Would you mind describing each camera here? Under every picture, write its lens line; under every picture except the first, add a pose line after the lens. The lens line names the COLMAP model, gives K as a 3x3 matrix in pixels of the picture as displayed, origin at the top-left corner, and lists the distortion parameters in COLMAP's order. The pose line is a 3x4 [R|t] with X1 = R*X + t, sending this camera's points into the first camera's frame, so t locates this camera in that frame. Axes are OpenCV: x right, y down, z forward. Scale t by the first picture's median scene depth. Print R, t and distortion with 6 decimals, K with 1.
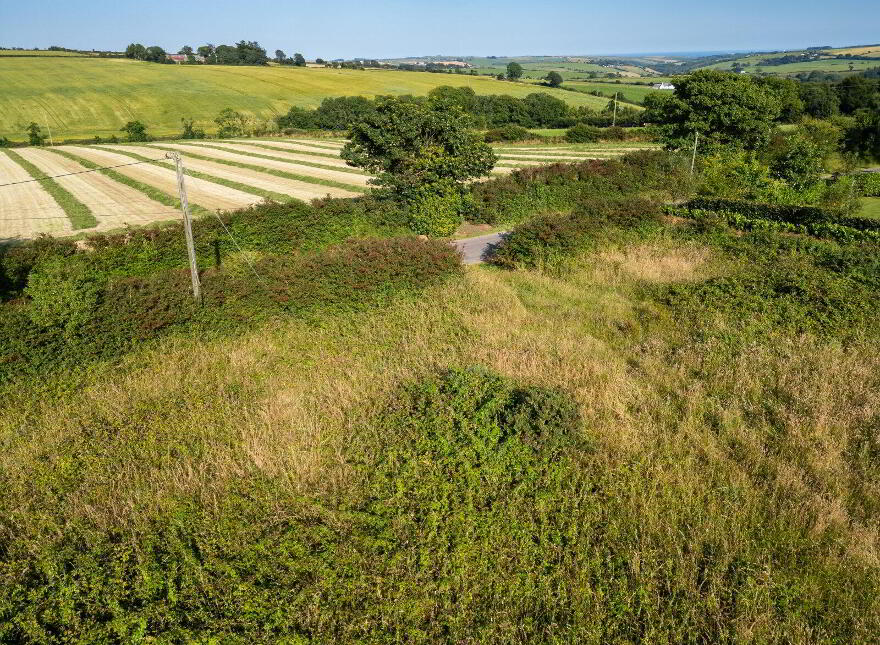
lens RADIAL K [[609.9, 0, 445.3], [0, 609.9, 325.8], [0, 0, 1]] dist [0.059397, -0.050169]
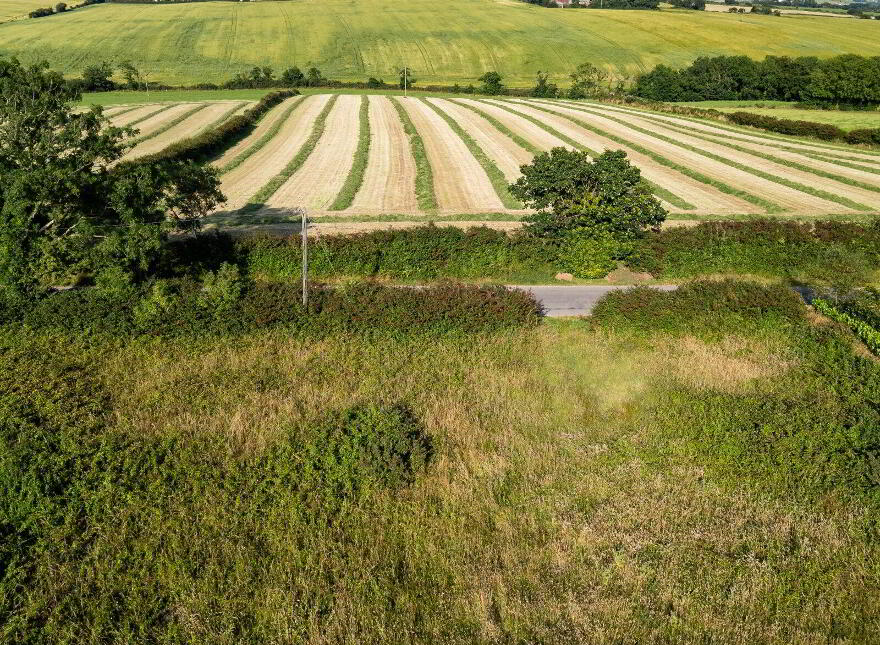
lens RADIAL K [[738.1, 0, 444.6], [0, 738.1, 262.1], [0, 0, 1]] dist [0.077624, -0.077384]
pose [[0.854401, 0.191006, -0.483235, 0.050332], [-0.219649, 0.975575, -0.002747, -0.015614], [0.470907, 0.108489, 0.875486, -0.025139]]
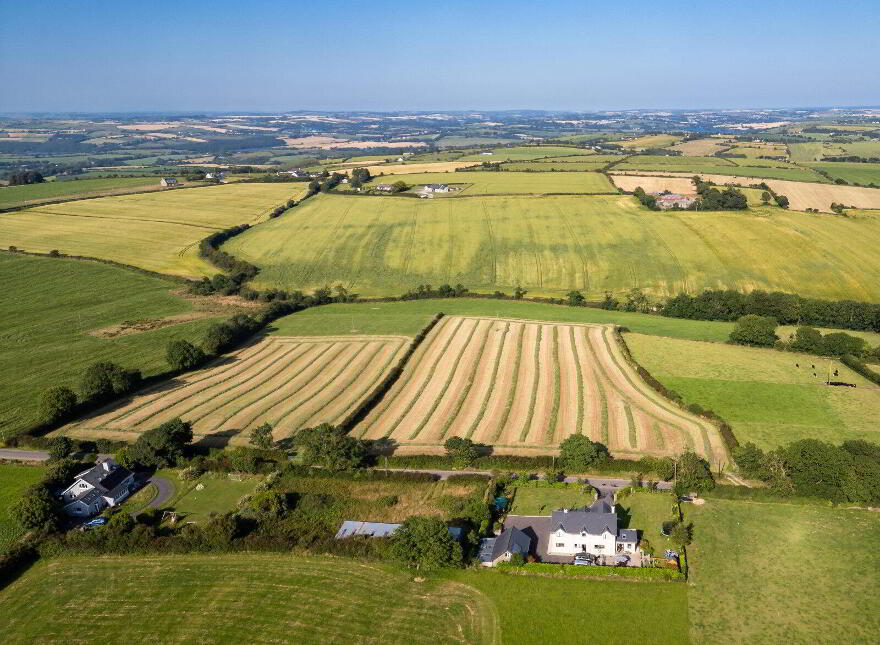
lens RADIAL K [[738.1, 0, 532.9], [0, 738.1, 359.8], [0, 0, 1]] dist [0.077624, -0.077384]
pose [[0.780736, 0.198916, -0.592355, 0.427044], [-0.248274, 0.968688, -0.001938, -0.130603], [0.573421, 0.148579, 0.805675, -0.381598]]
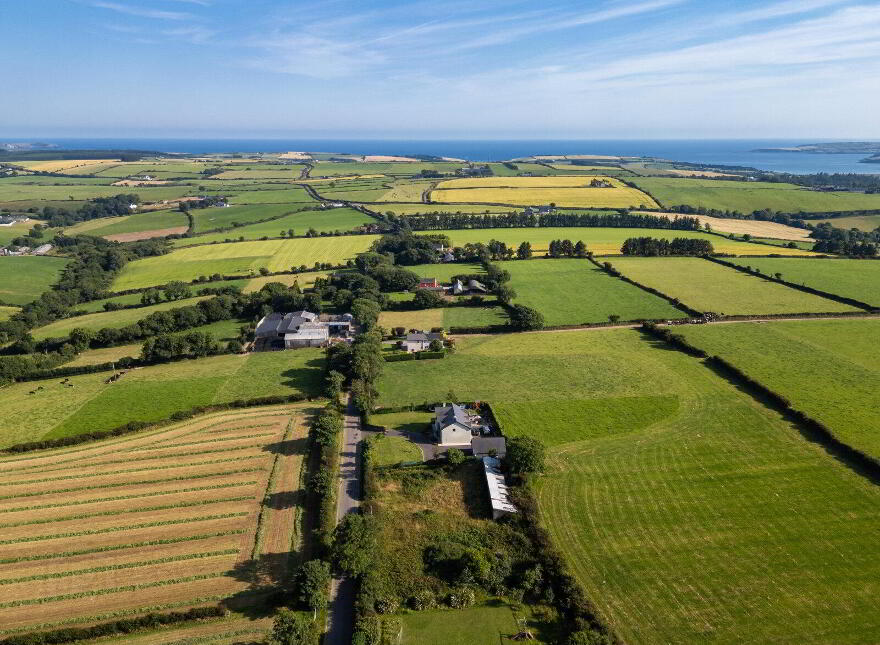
lens RADIAL K [[672.5, 0, 433.4], [0, 672.5, 343.7], [0, 0, 1]] dist [0.077047, -0.077803]
pose [[0.477110, -0.248856, 0.842874, -0.415190], [0.351345, 0.933106, 0.076617, -0.159210], [-0.805558, 0.259585, 0.532628, -0.277919]]
